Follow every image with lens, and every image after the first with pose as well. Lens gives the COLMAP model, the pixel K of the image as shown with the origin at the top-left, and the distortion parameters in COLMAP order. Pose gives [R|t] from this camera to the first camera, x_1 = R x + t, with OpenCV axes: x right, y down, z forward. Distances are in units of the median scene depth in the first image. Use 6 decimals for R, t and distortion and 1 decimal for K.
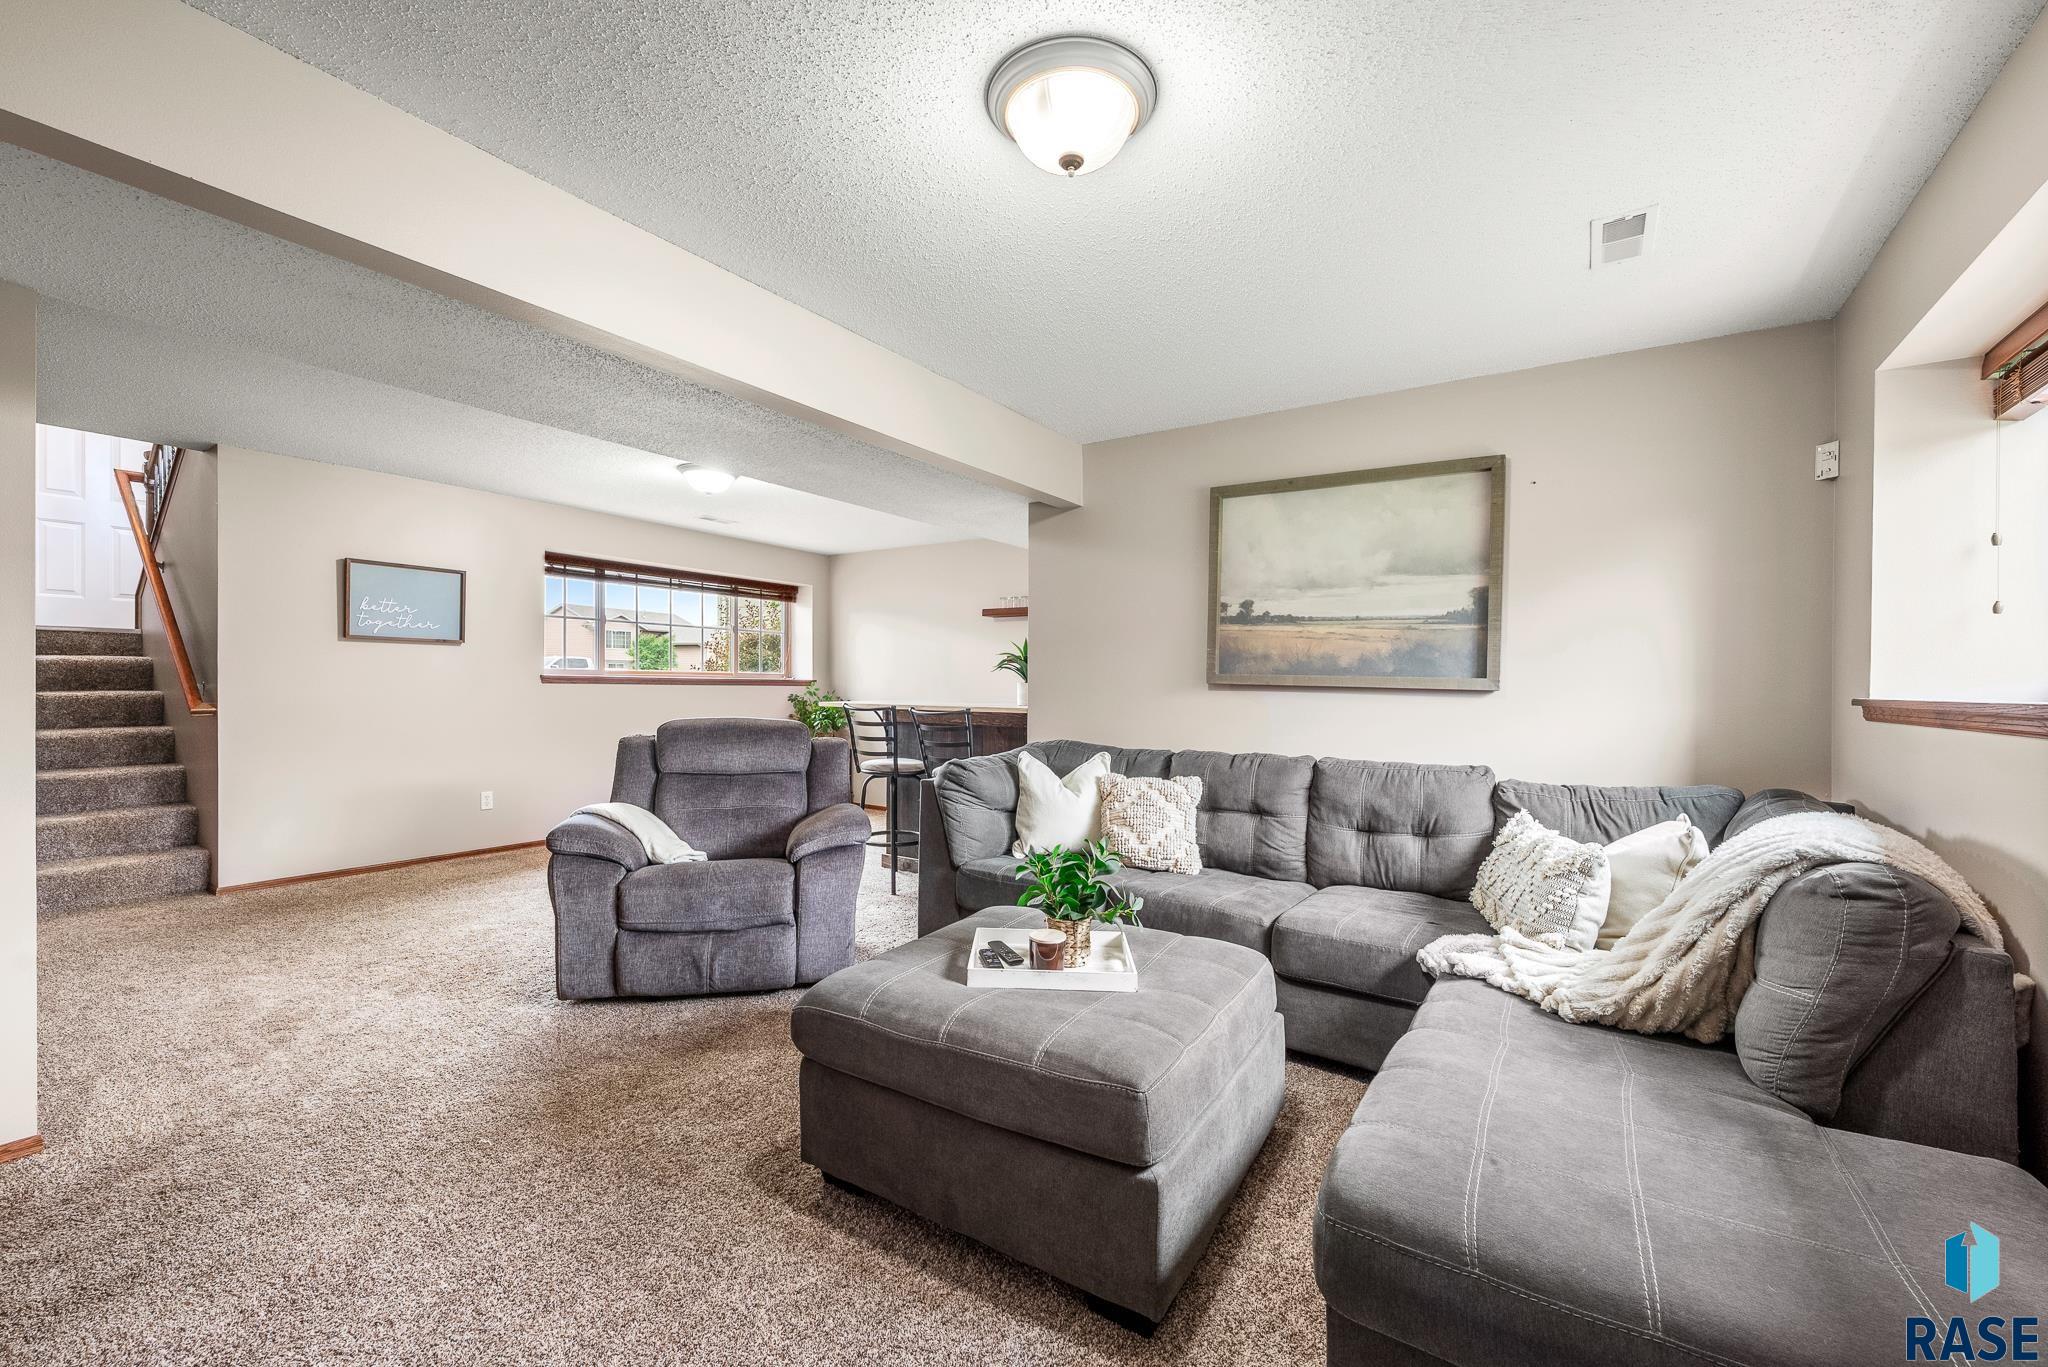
lens RADIAL K [[832.2, 0, 1019.5], [0, 832.2, 690.0], [0, 0, 1]] dist [0.001394, 0.000105]
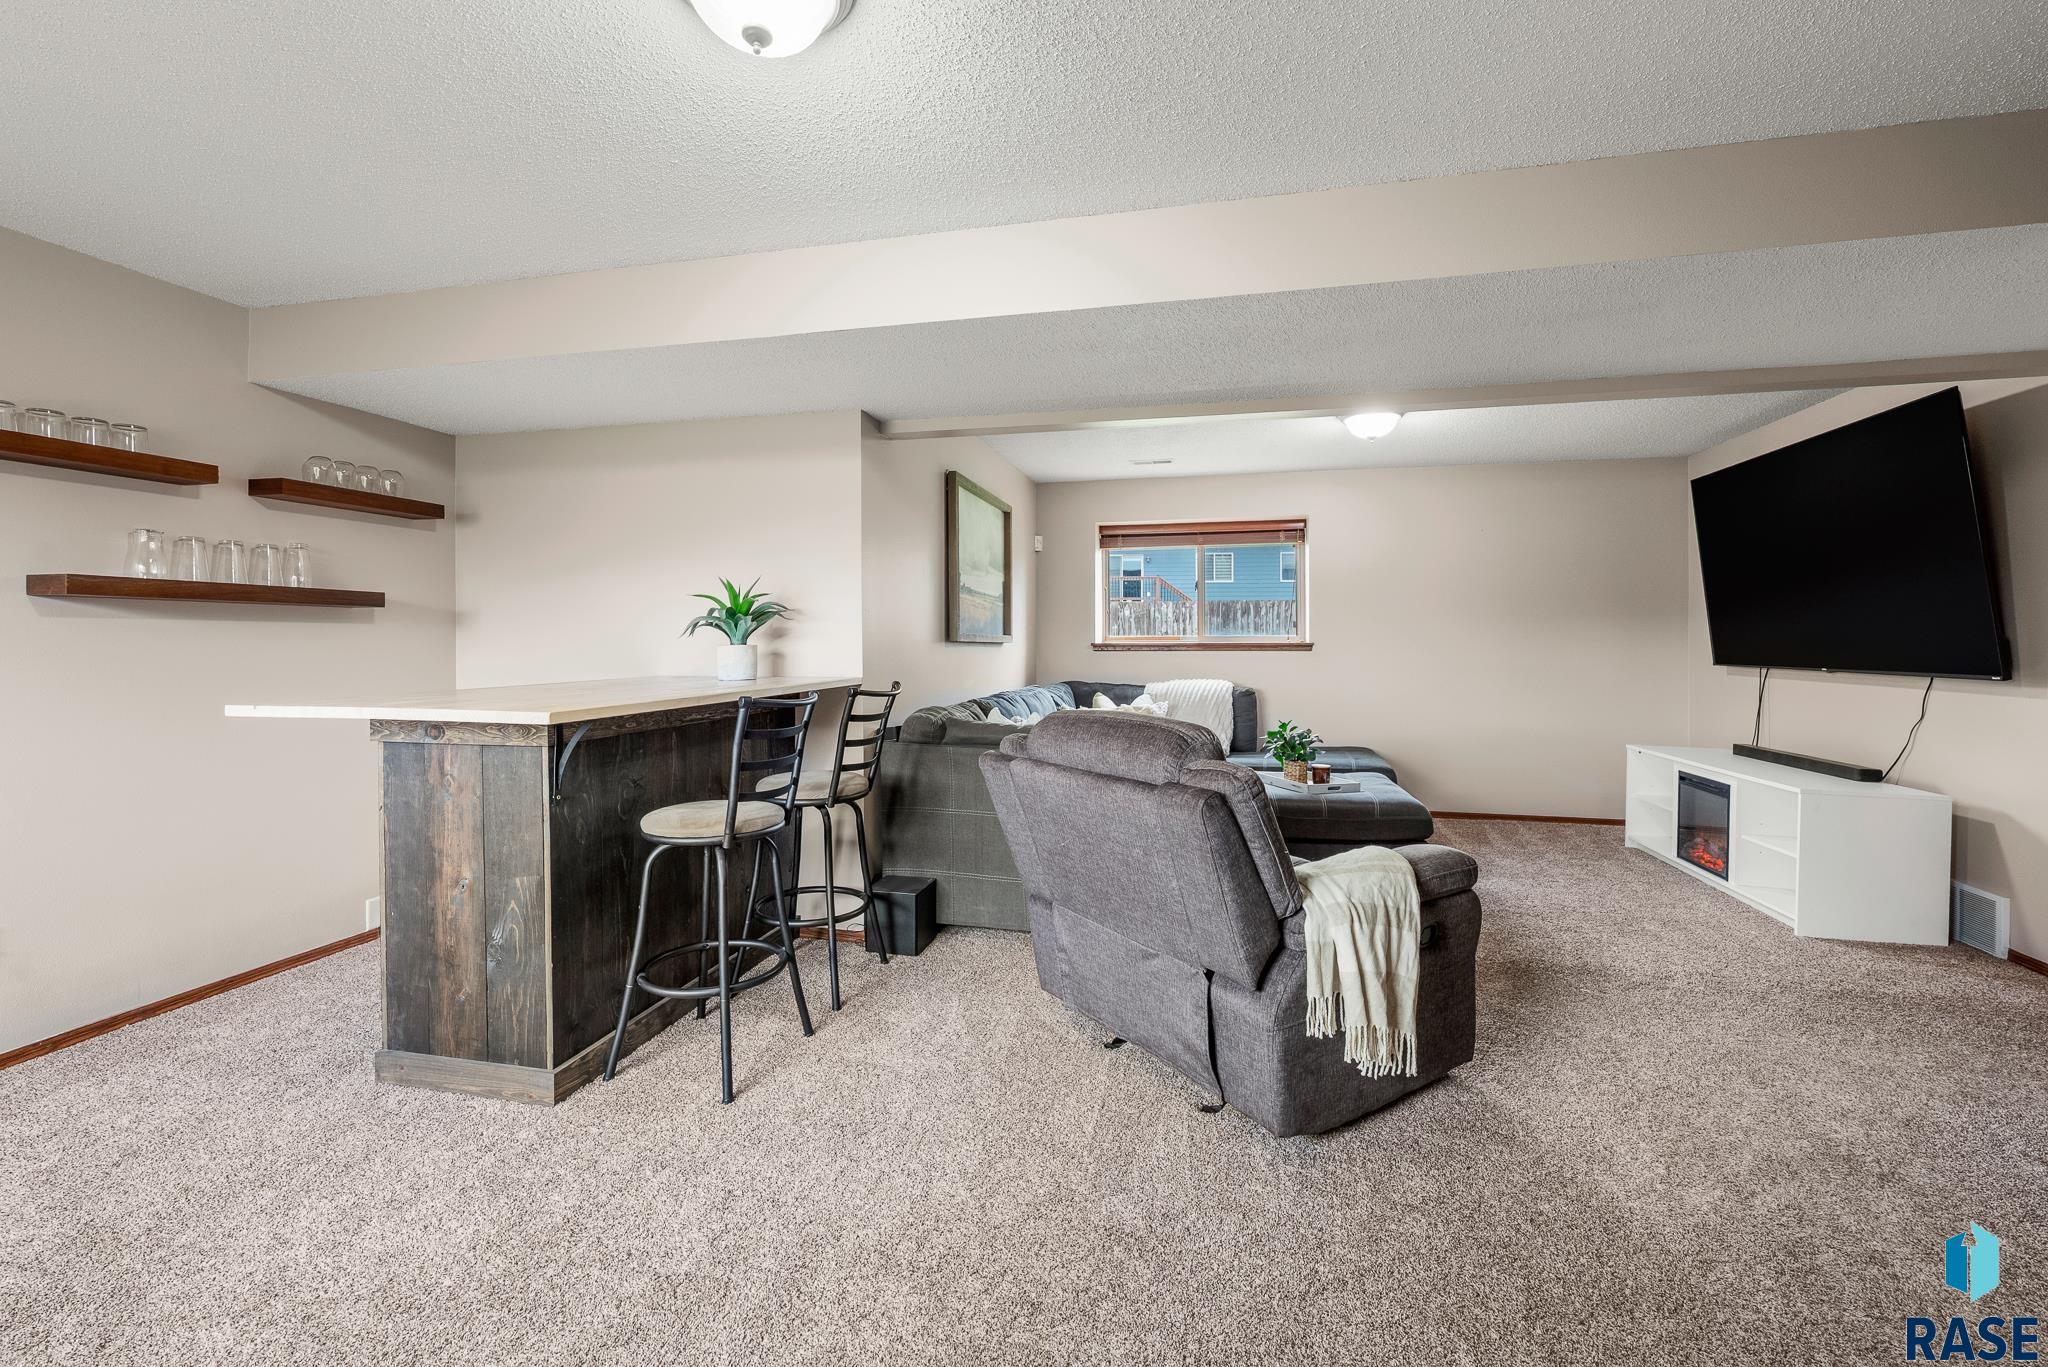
lens RADIAL K [[834.4, 0, 1028.7], [0, 834.4, 662.5], [0, 0, 1]] dist [0.000425, -0.000024]
pose [[-0.344694, -0.039326, 0.937891, -1.007542], [0.006062, 0.999008, 0.044117, -0.032633], [-0.938696, 0.020893, -0.344114, 1.475367]]
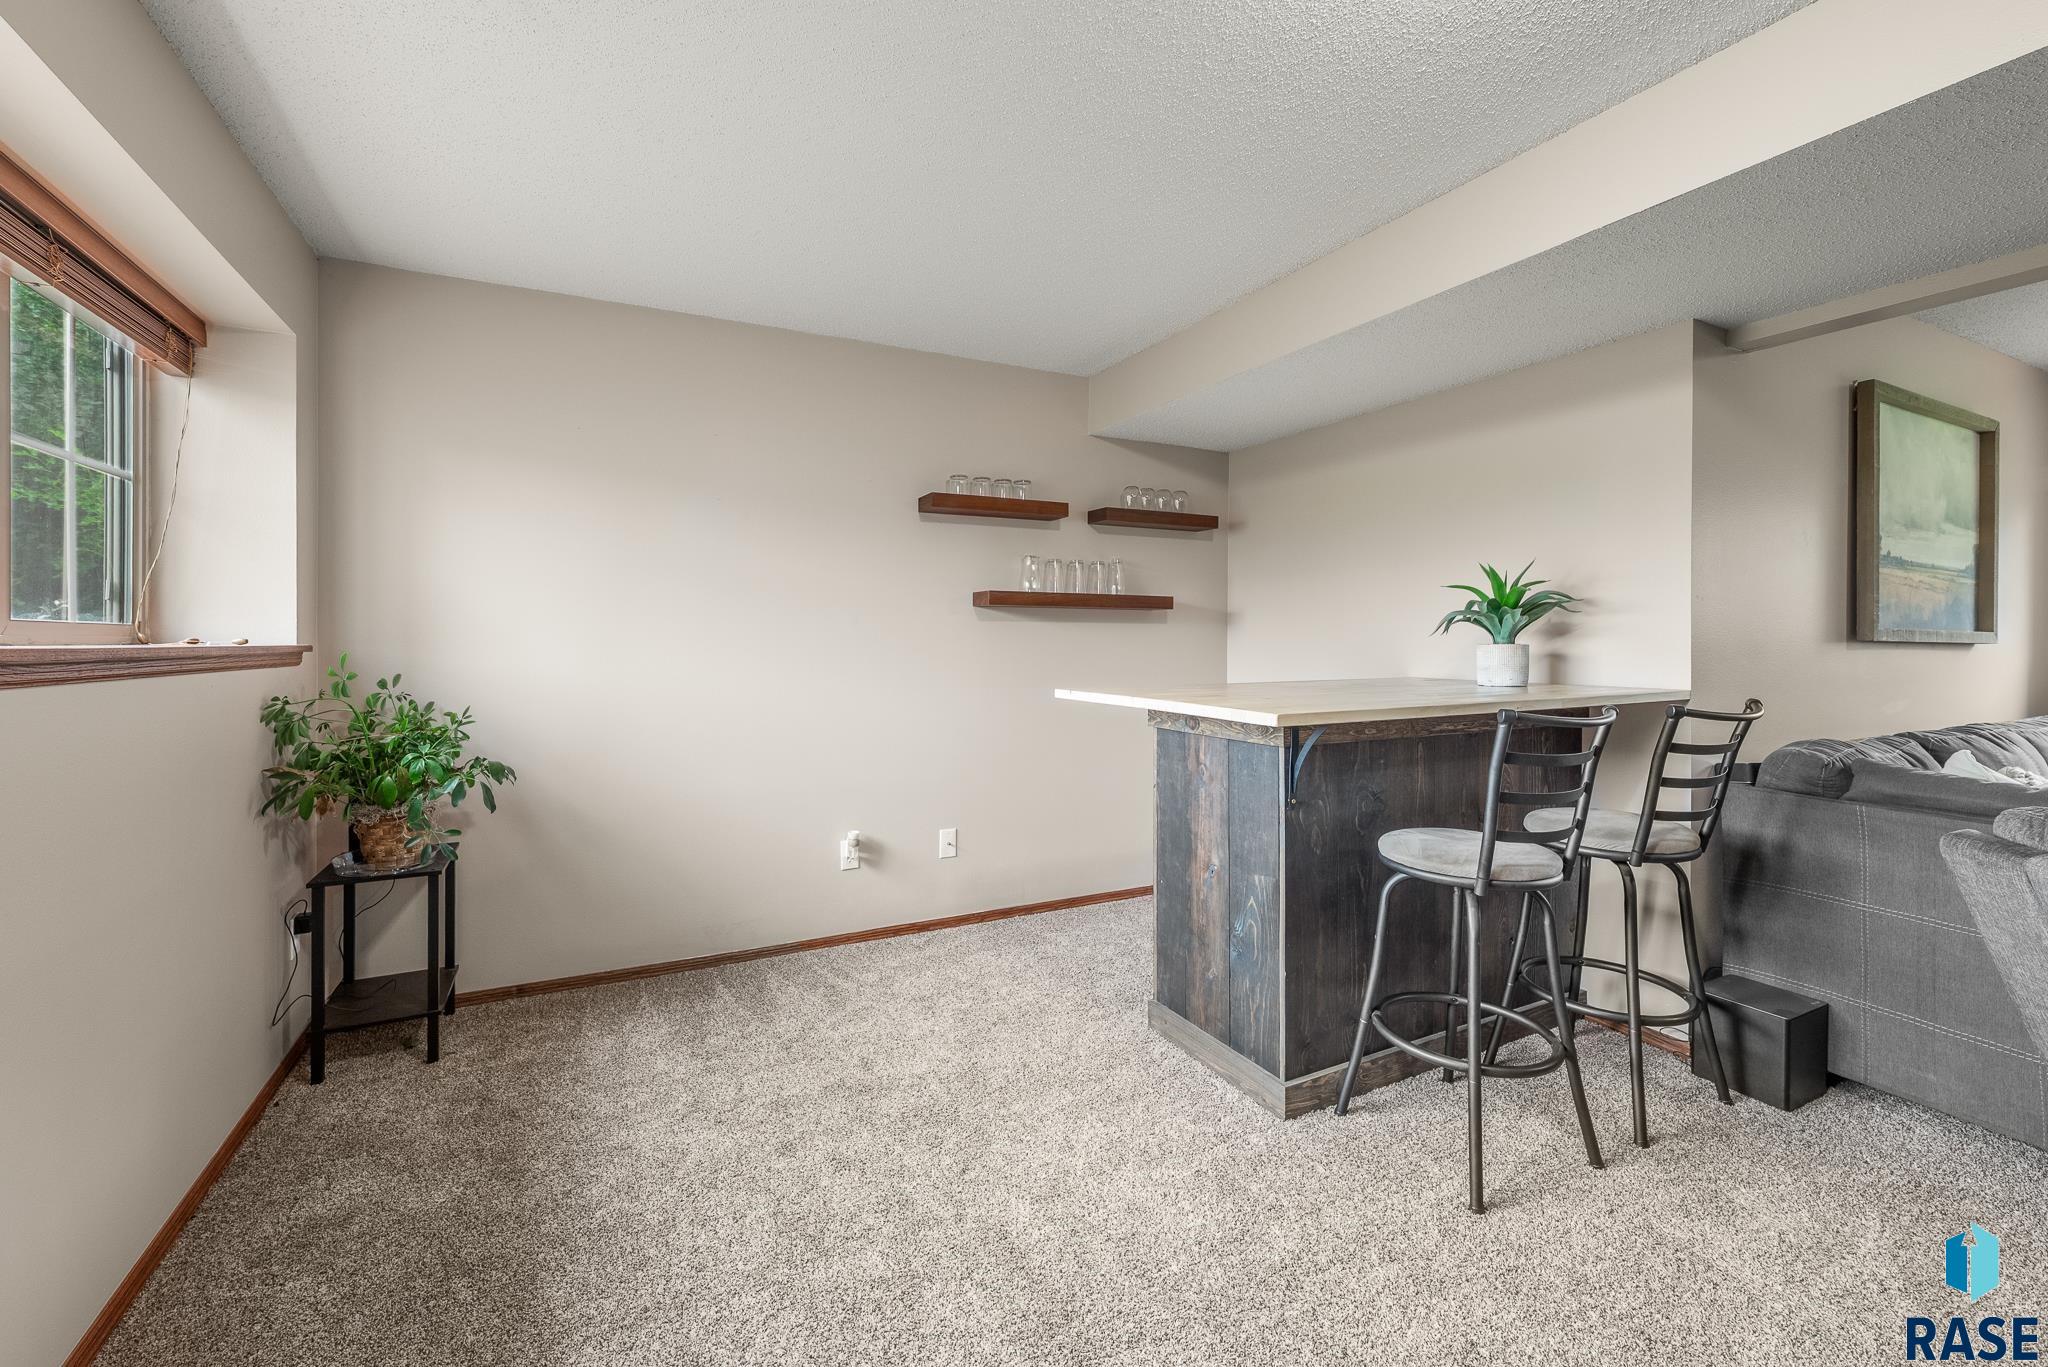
lens RADIAL K [[828.2, 0, 1024.3], [0, 828.2, 641.9], [0, 0, 1]] dist [-0.001237, 0.000150]
pose [[0.495315, -0.017487, 0.868537, -0.899197], [0.014836, 0.999822, 0.011670, -0.030520], [-0.868587, 0.007105, 0.495486, 1.463495]]
